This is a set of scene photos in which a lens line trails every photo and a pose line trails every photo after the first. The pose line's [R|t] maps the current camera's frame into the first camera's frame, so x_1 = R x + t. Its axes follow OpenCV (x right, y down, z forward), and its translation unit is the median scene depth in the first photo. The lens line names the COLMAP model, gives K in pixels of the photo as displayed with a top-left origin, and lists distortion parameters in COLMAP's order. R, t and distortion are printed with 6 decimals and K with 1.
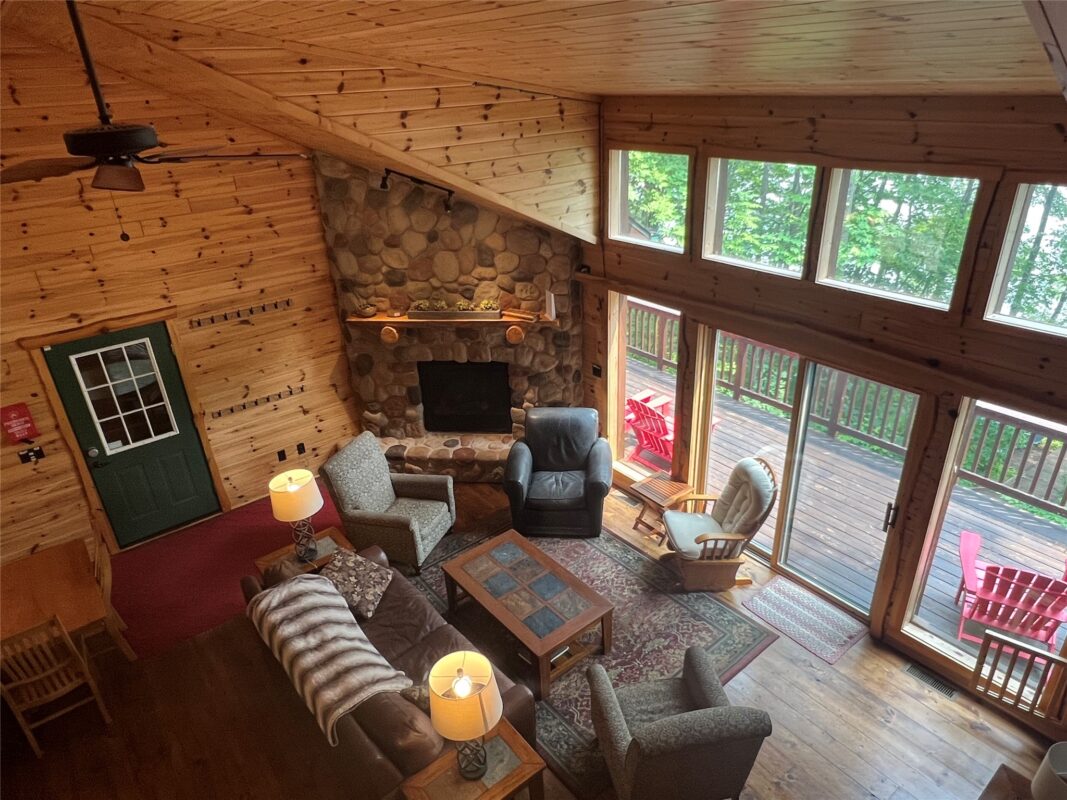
lens RADIAL K [[668.7, 0, 535.6], [0, 668.7, 401.9], [0, 0, 1]] dist [-0.000130, 0.000191]
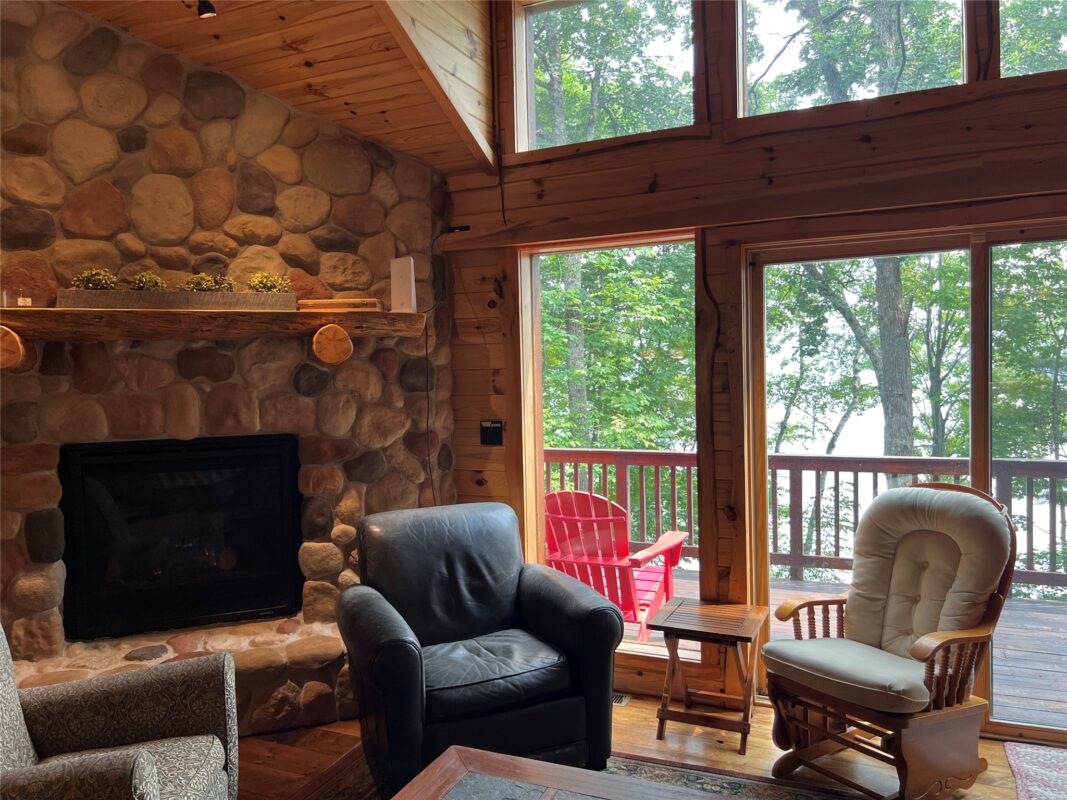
lens RADIAL K [[799.8, 0, 531.8], [0, 799.8, 398.8], [0, 0, 1]] dist [0.028467, -0.018488]
pose [[0.896669, 0.006622, 0.442653, -0.148113], [0.180257, 0.907787, -0.378723, 0.163906], [-0.404343, 0.419380, 0.812790, 0.506904]]
